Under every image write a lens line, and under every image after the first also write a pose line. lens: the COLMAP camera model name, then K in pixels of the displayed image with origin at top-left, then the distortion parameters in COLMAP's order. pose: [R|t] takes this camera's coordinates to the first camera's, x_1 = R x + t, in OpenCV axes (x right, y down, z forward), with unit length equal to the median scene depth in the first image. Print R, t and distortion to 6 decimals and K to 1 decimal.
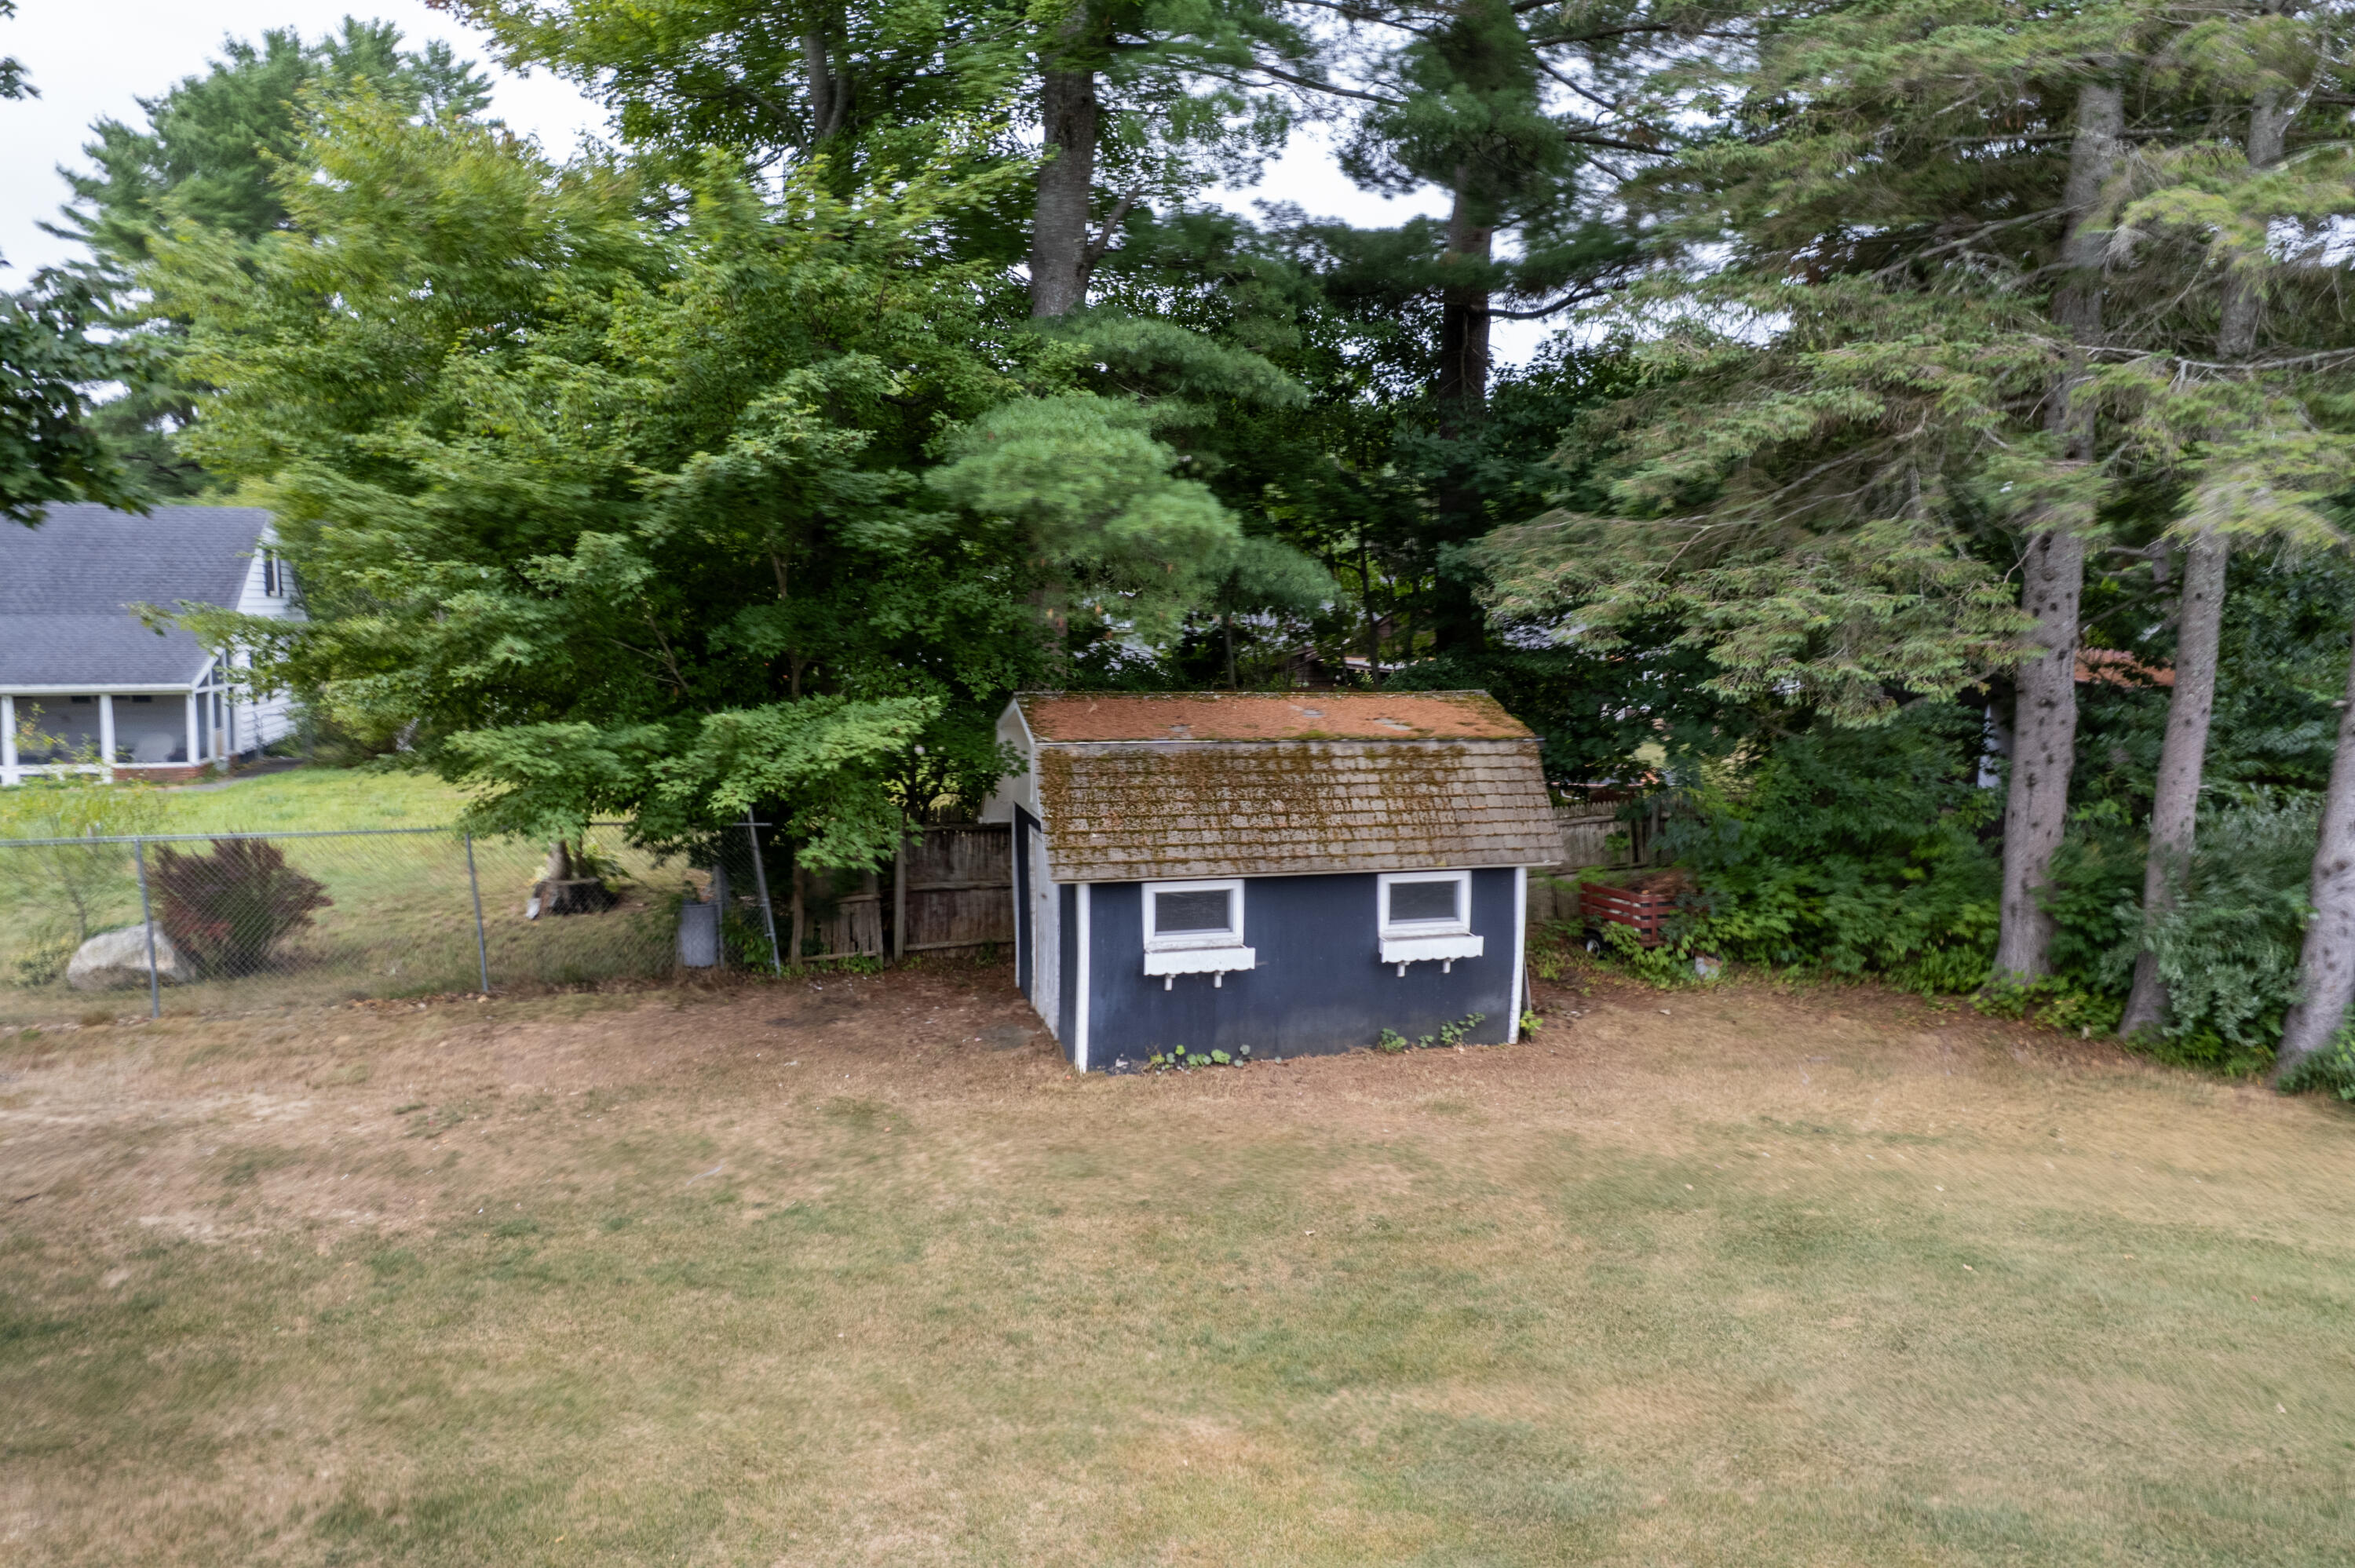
lens RADIAL K [[1574.8, 0, 1178.0], [0, 1574.8, 753.6], [0, 0, 1]] dist [-0.073289, 0.065675]
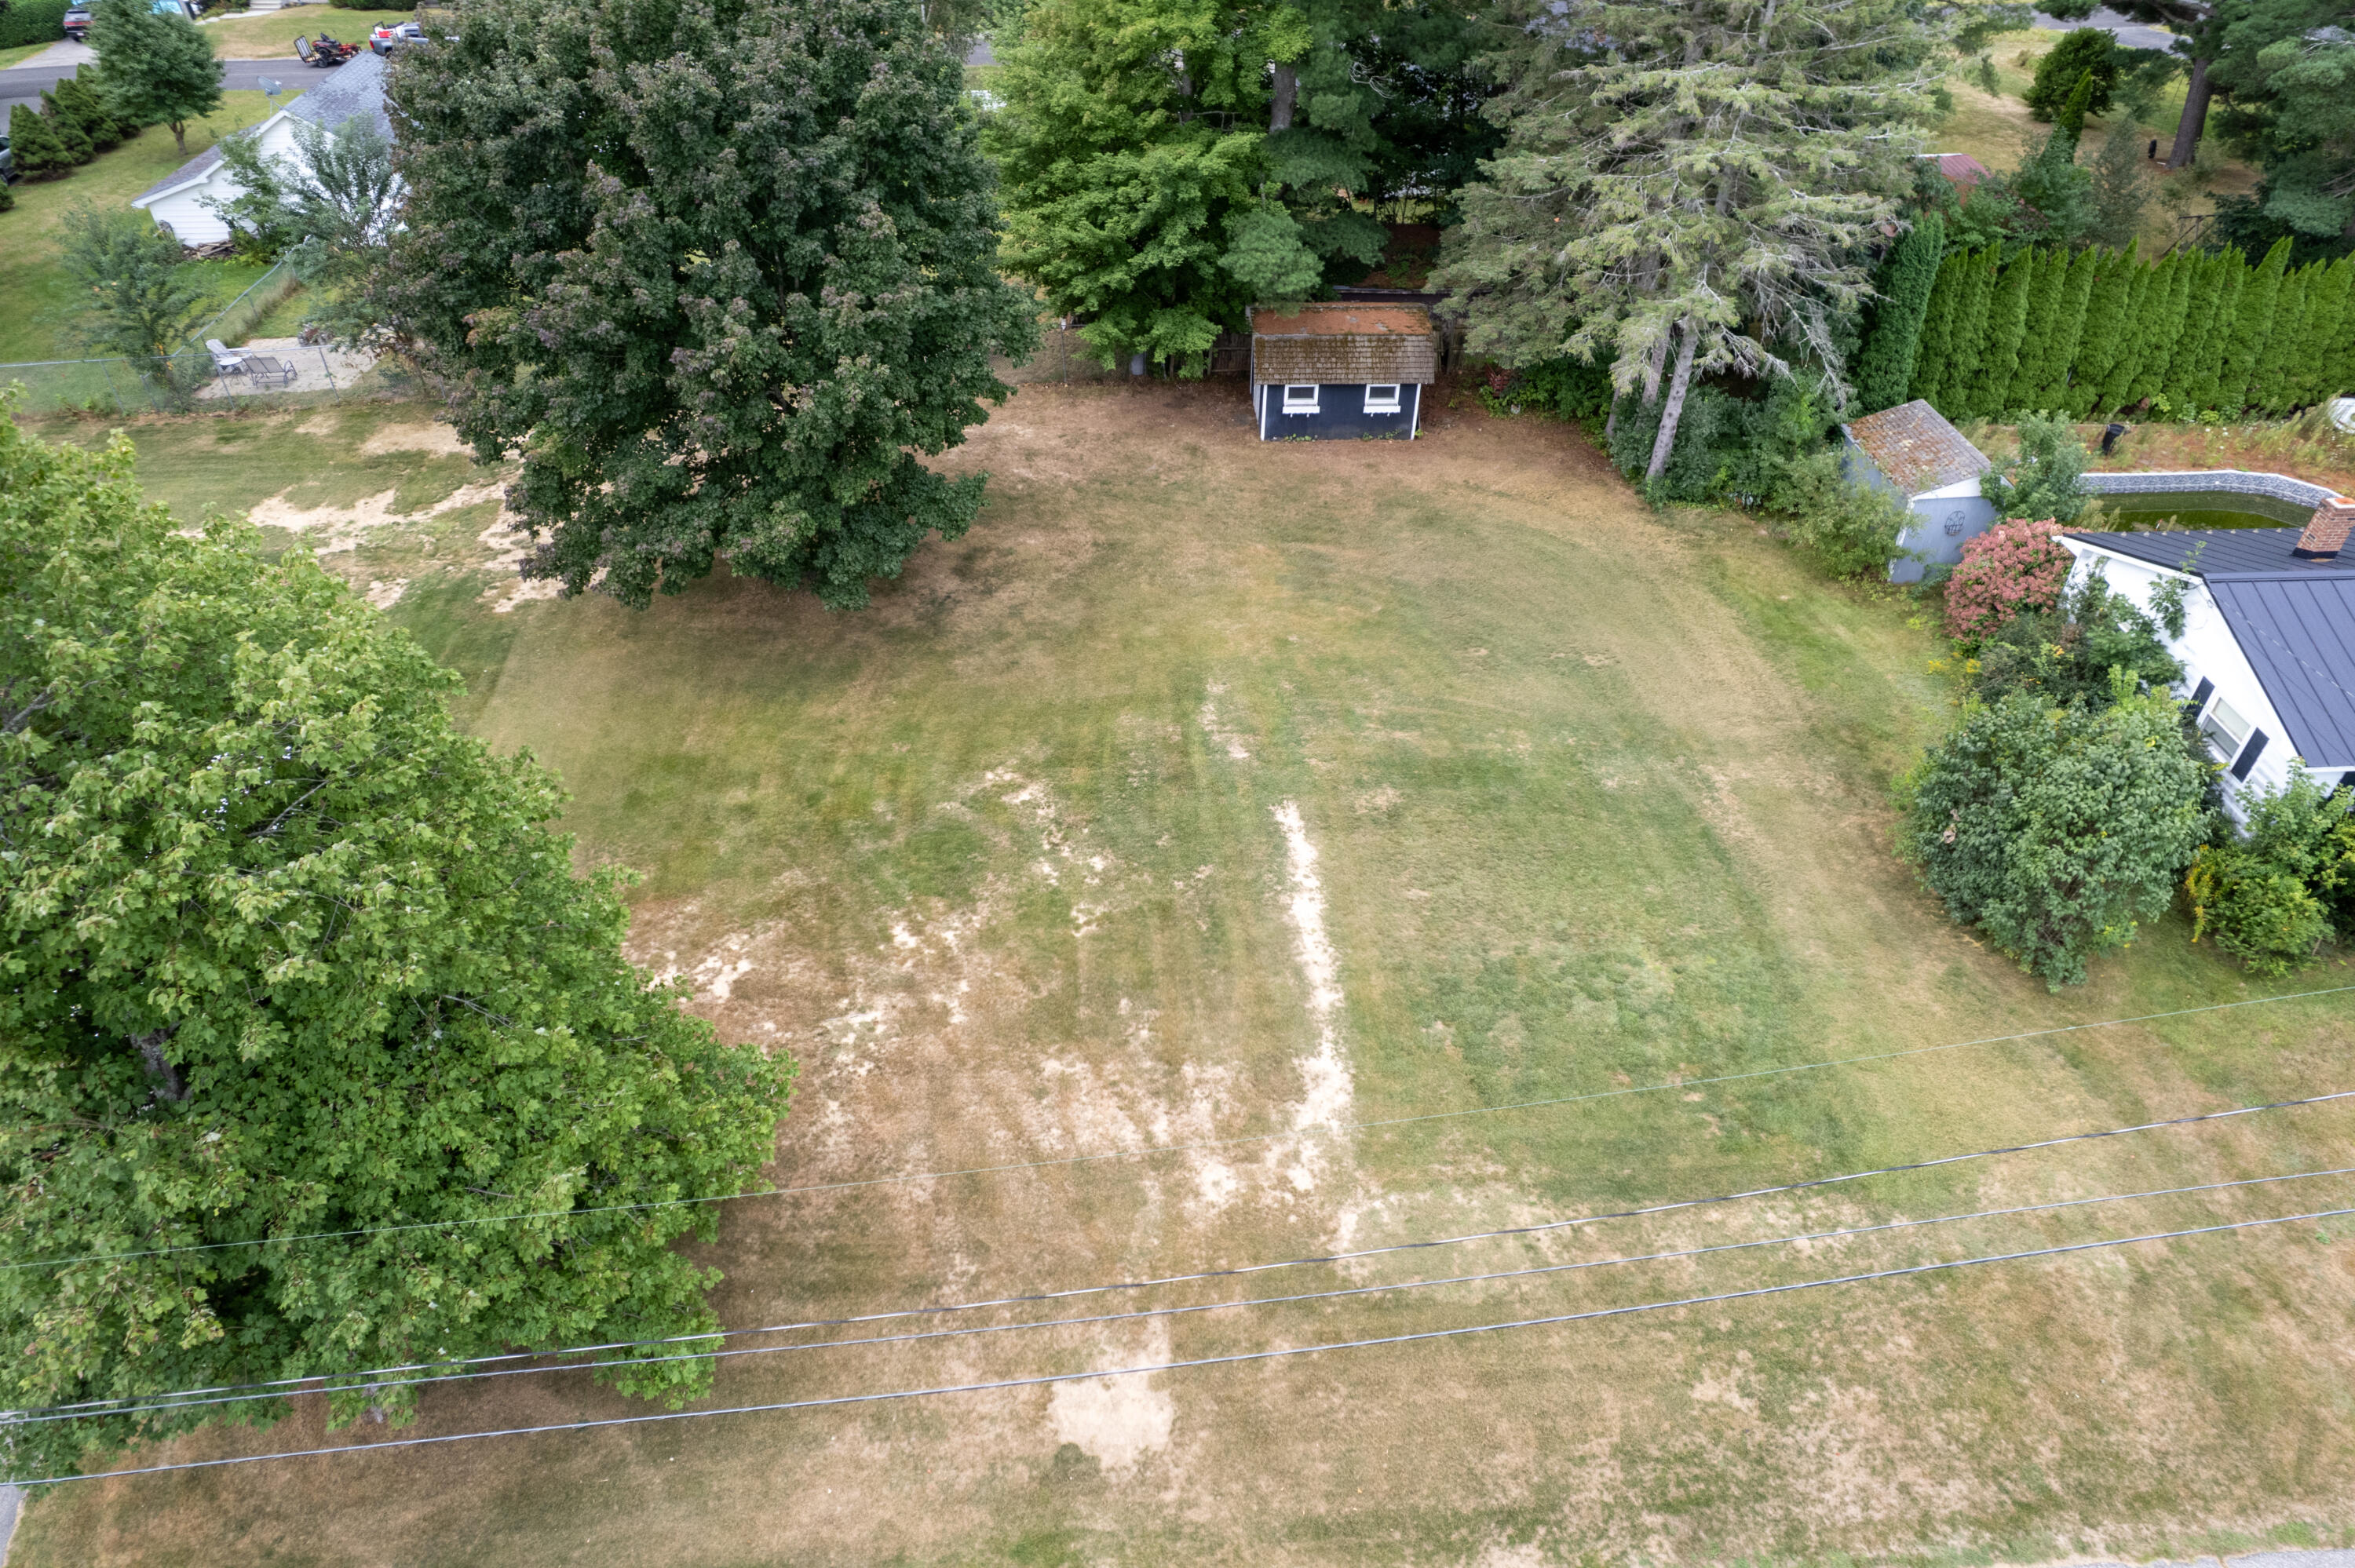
lens RADIAL K [[1524.6, 0, 1196.3], [0, 1524.6, 734.7], [0, 0, 1]] dist [-0.039152, 0.002493]
pose [[0.976879, 0.134574, -0.166126, 0.395776], [-0.031978, 0.860270, 0.508835, -0.838248], [0.211389, -0.491758, 0.844683, -1.902915]]
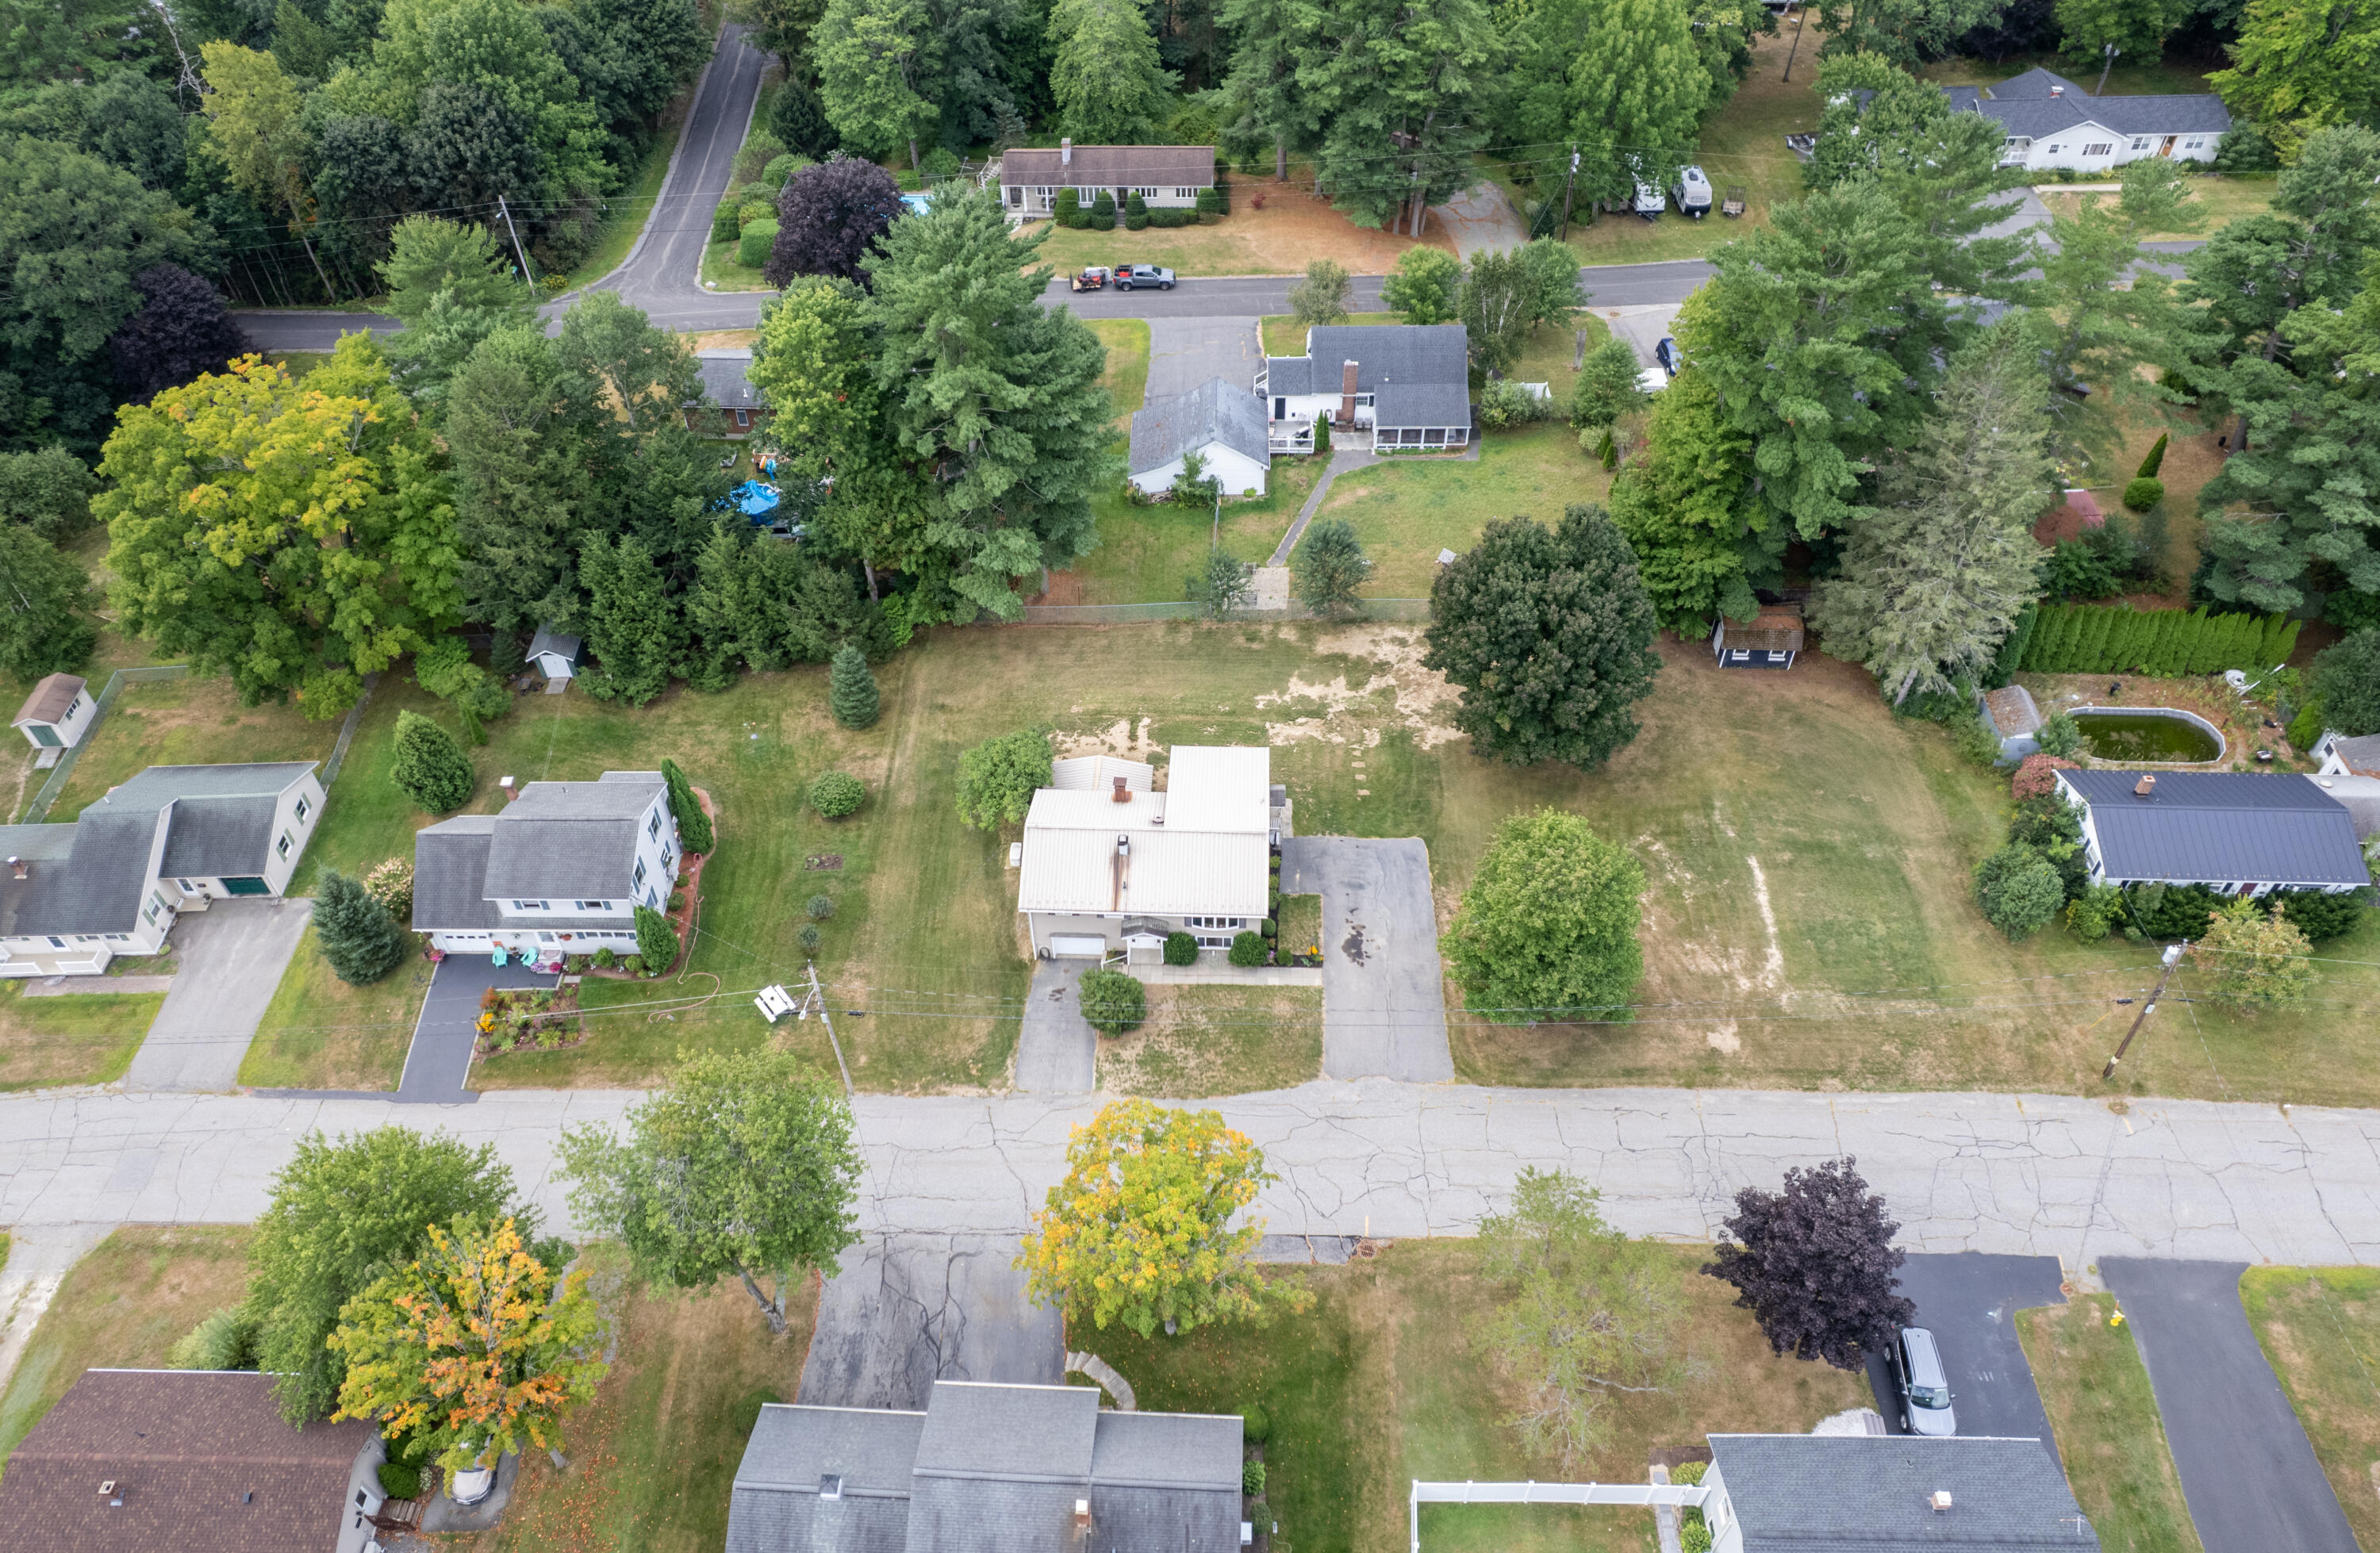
lens RADIAL K [[1664.2, 0, 1190.6], [0, 1664.2, 740.1], [0, 0, 1]] dist [-0.045977, -0.000853]
pose [[0.948563, 0.211868, -0.235243, -0.495541], [-0.023953, 0.788959, 0.613979, -4.030438], [0.315680, -0.576763, 0.753452, -5.516240]]
